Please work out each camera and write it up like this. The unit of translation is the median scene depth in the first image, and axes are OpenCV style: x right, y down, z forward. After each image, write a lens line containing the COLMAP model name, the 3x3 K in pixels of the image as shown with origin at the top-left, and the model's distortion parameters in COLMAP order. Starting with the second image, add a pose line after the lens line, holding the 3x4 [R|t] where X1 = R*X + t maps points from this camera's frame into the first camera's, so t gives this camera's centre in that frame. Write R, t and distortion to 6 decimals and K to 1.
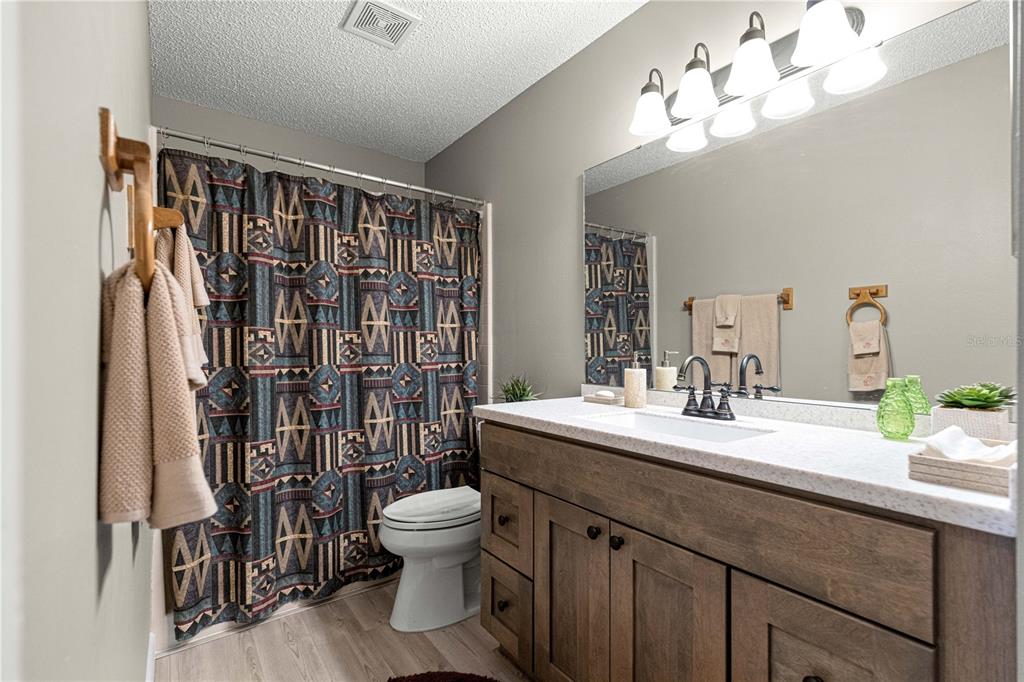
lens RADIAL K [[471.8, 0, 500.3], [0, 471.8, 343.9], [0, 0, 1]] dist [0.001501, -0.000139]
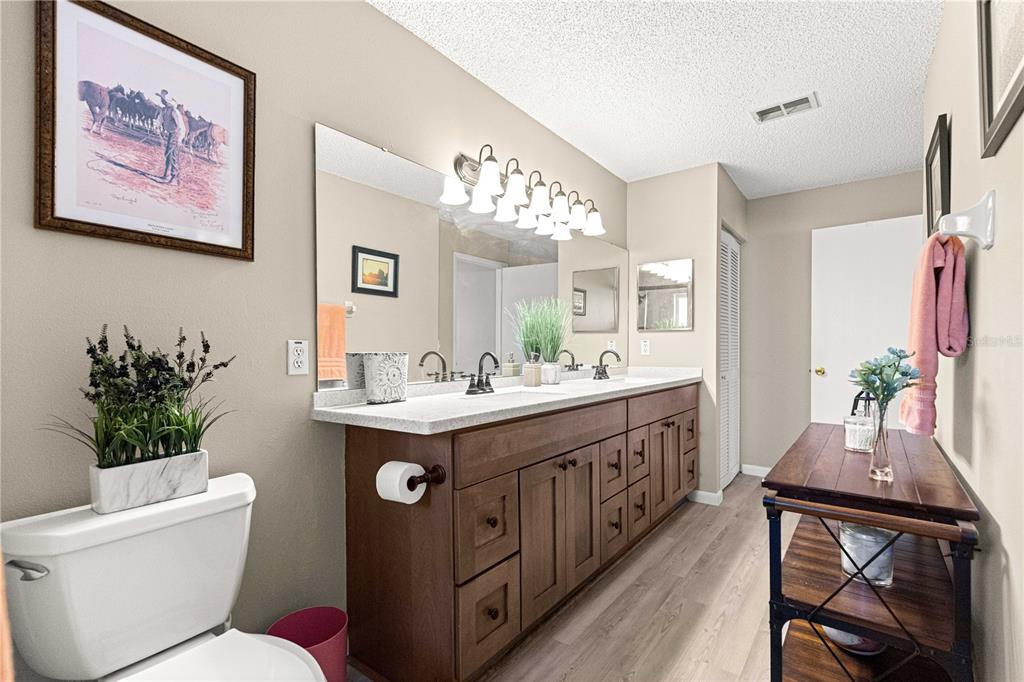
lens RADIAL K [[465.0, 0, 512.0], [0, 465.0, 341.0], [0, 0, 1]] dist [0.003445, 0.000189]
pose [[-0.298441, 0.023590, 0.954137, -0.701275], [0.002076, 0.999708, -0.024067, 0.018905], [-0.954426, -0.005202, -0.298403, 0.946506]]
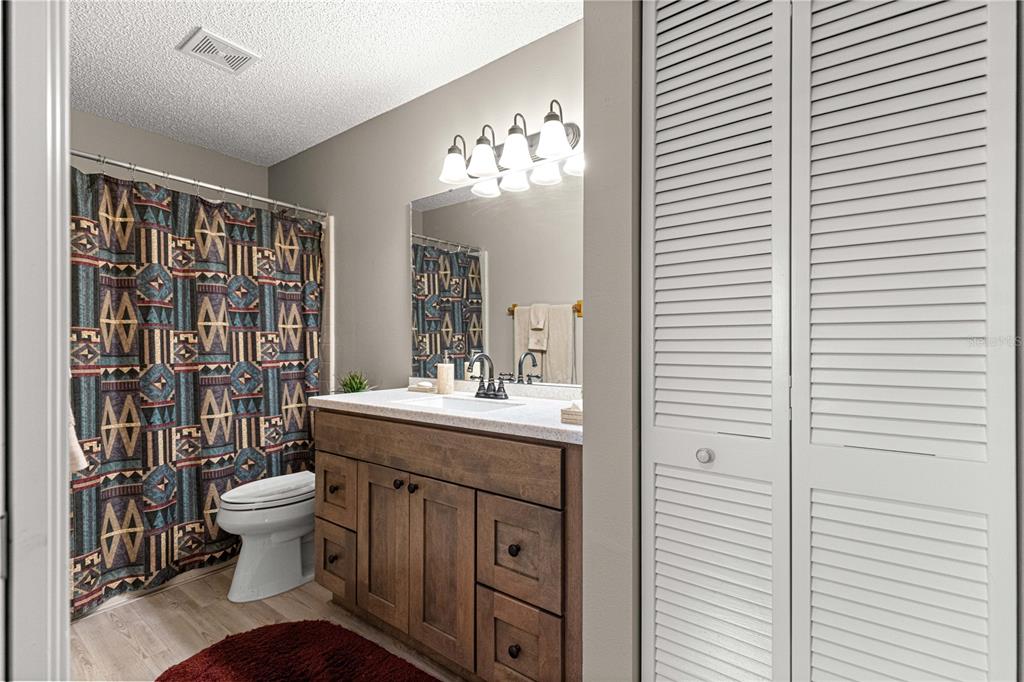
lens RADIAL K [[470.0, 0, 512.0], [0, 470.0, 341.0], [0, 0, 1]] dist [-0.001335, 0.000317]
pose [[0.951960, 0.002921, 0.306208, 0.054965], [-0.002656, 0.999996, -0.001283, -0.006553], [-0.306211, 0.000408, 0.951964, -0.225737]]
